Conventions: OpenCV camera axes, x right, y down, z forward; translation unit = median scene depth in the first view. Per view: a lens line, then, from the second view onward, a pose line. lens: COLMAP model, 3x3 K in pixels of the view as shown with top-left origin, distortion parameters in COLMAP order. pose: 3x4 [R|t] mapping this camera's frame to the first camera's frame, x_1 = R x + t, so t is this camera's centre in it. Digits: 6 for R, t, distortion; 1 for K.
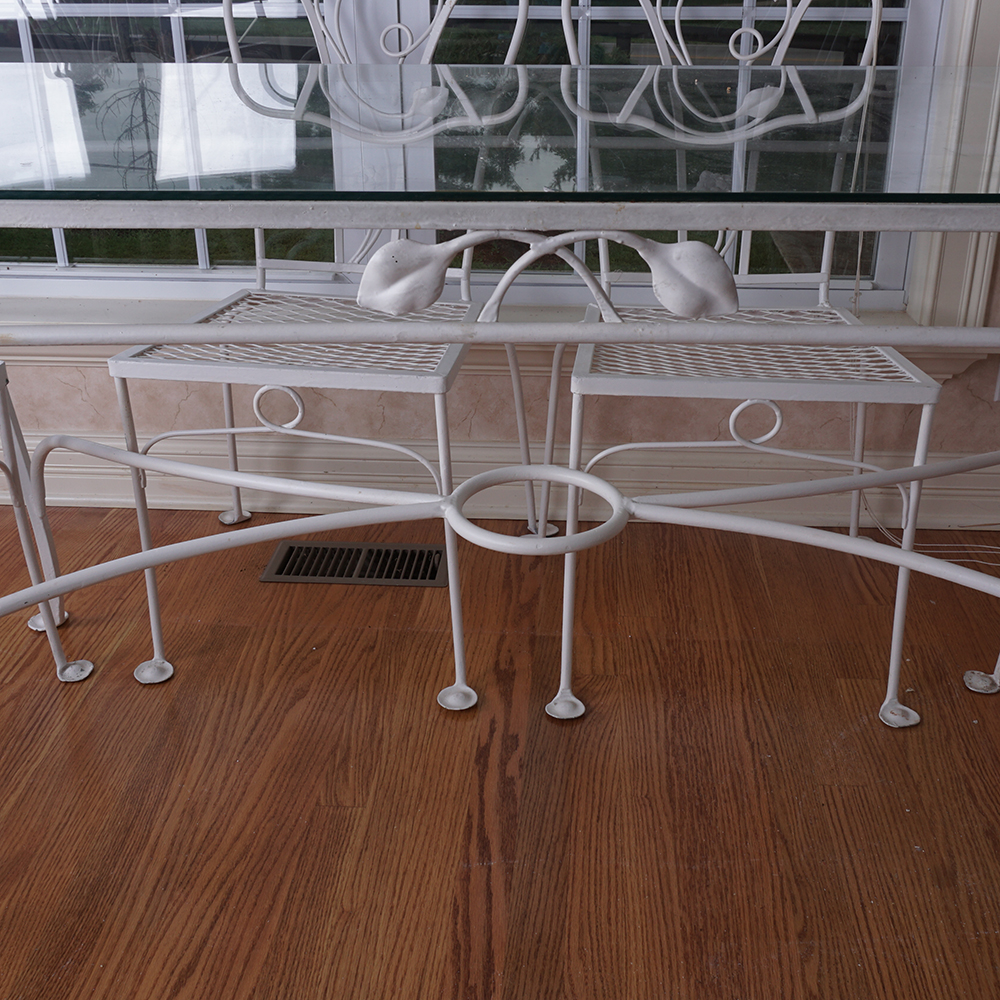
lens RADIAL K [[1200.6, 0, 527.0], [0, 1200.6, 499.4], [0, 0, 1]] dist [-0.026089, -0.010798]
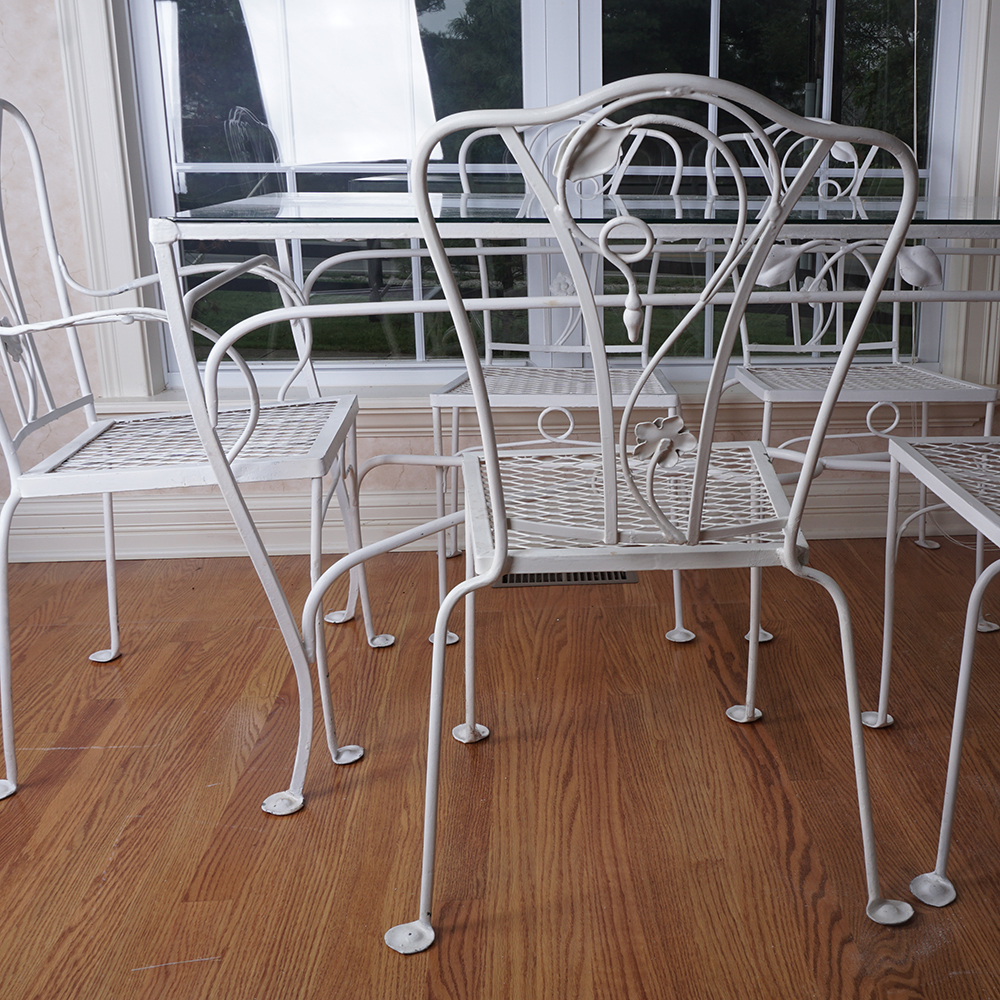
lens RADIAL K [[1207.3, 0, 685.8], [0, 1207.3, 499.9], [0, 0, 1]] dist [-0.024579, 0.009334]
pose [[0.983483, -0.041320, 0.176219, -0.342953], [0.068960, 0.985703, -0.153737, 0.266873], [-0.167347, 0.163349, 0.972272, -0.439781]]
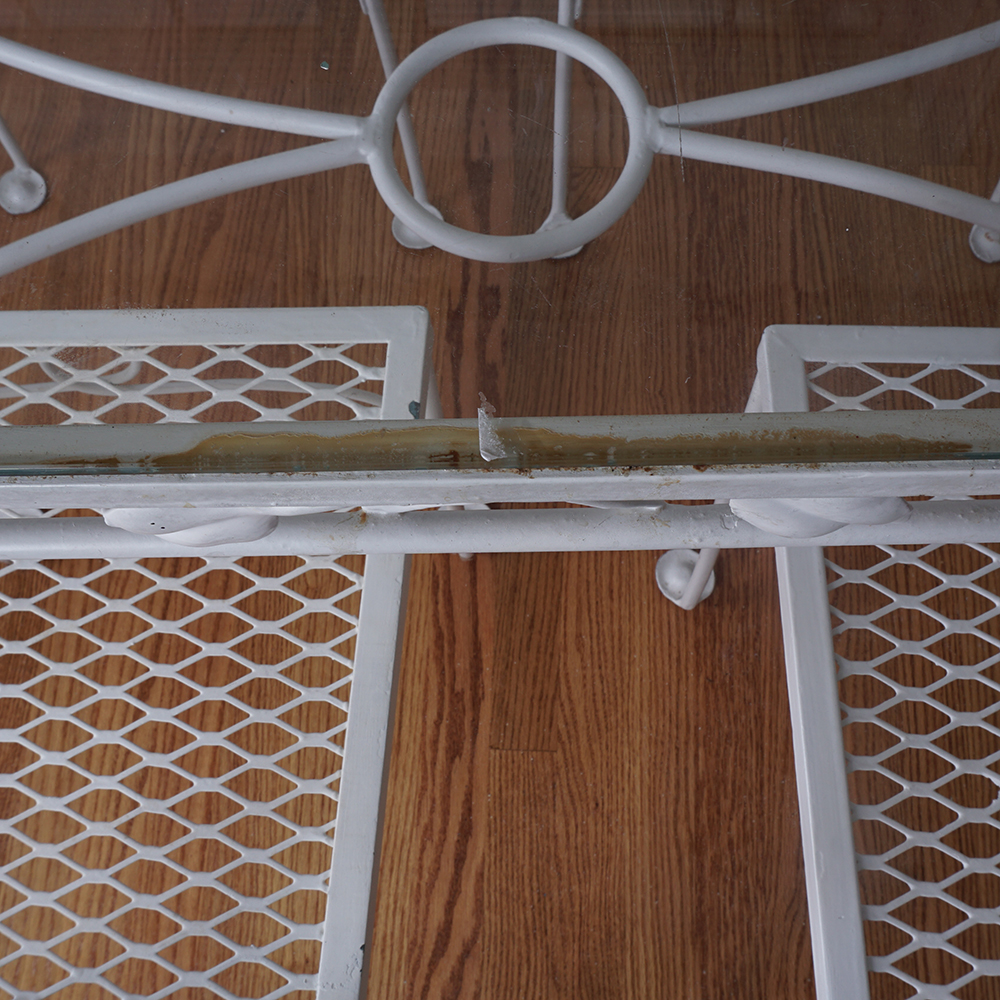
lens RADIAL K [[1185.6, 0, 499.3], [0, 1185.6, 511.8], [0, 0, 1]] dist [-0.058368, 0.035581]
pose [[0.998749, -0.030514, -0.039620, 0.021569], [0.049683, 0.695743, 0.716570, -0.291431], [0.005700, -0.717642, 0.696389, 0.409286]]
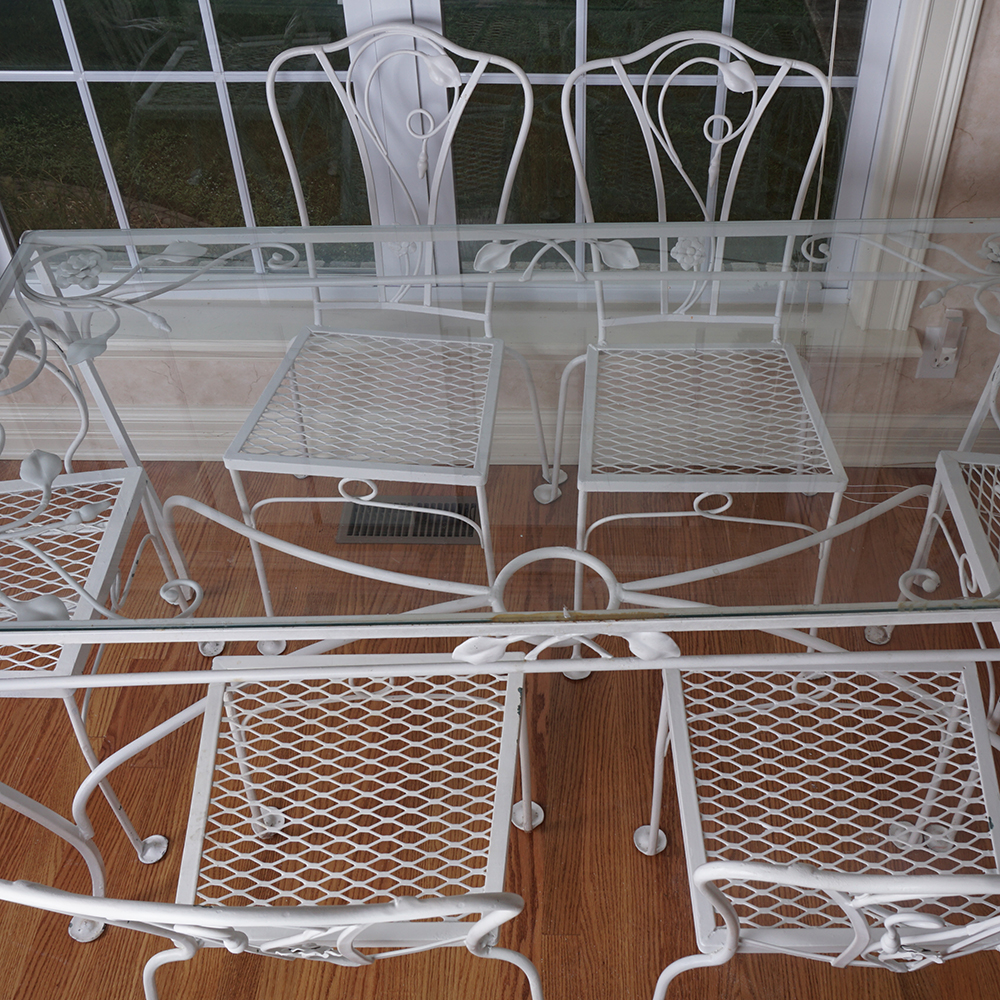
lens RADIAL K [[1203.9, 0, 584.4], [0, 1203.9, 509.6], [0, 0, 1]] dist [-0.032630, 0.006421]
pose [[0.998713, -0.031980, 0.039354, -0.010028], [0.017688, 0.947020, 0.320686, -0.528500], [-0.047525, -0.319578, 0.946367, -0.308606]]
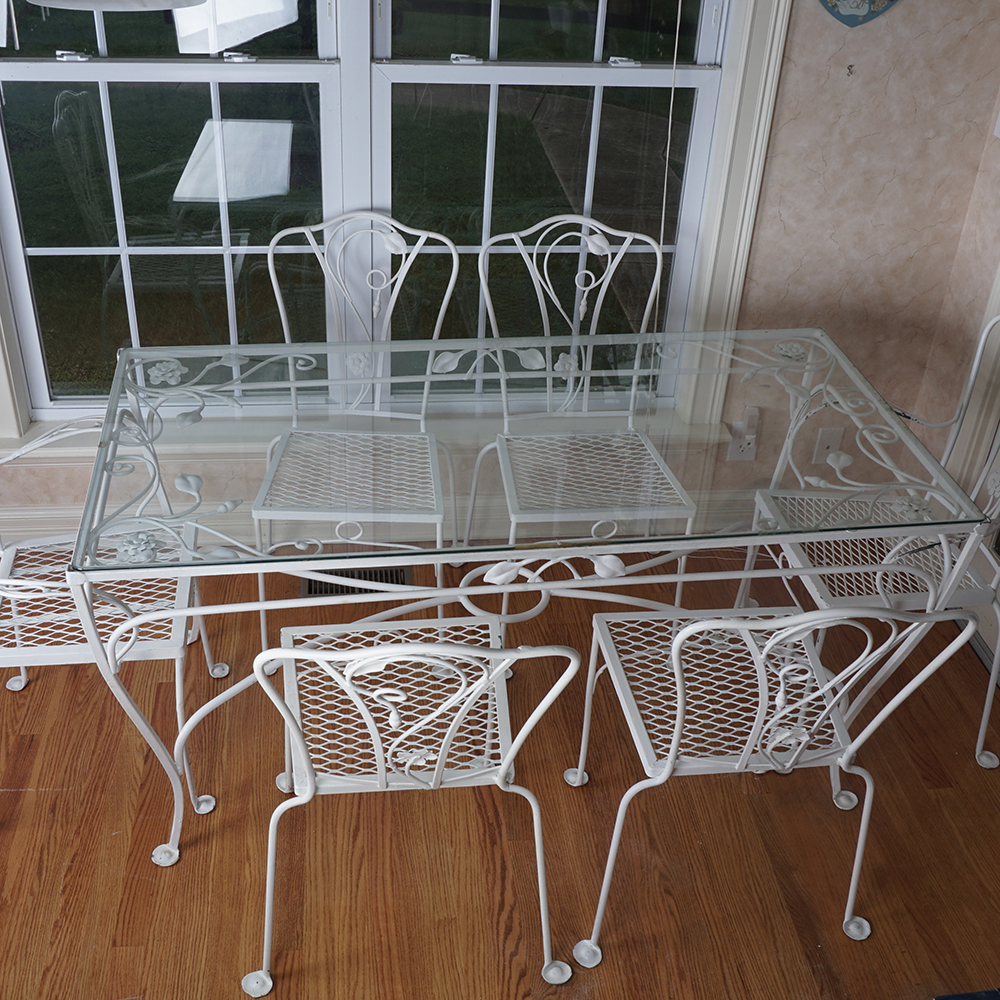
lens RADIAL K [[1218.3, 0, 464.7], [0, 1218.3, 500.8], [0, 0, 1]] dist [-0.032812, 0.021864]
pose [[0.987978, -0.056440, 0.143922, -0.329121], [0.034967, 0.988431, 0.147584, -0.432584], [-0.150587, -0.140777, 0.978522, -0.928856]]
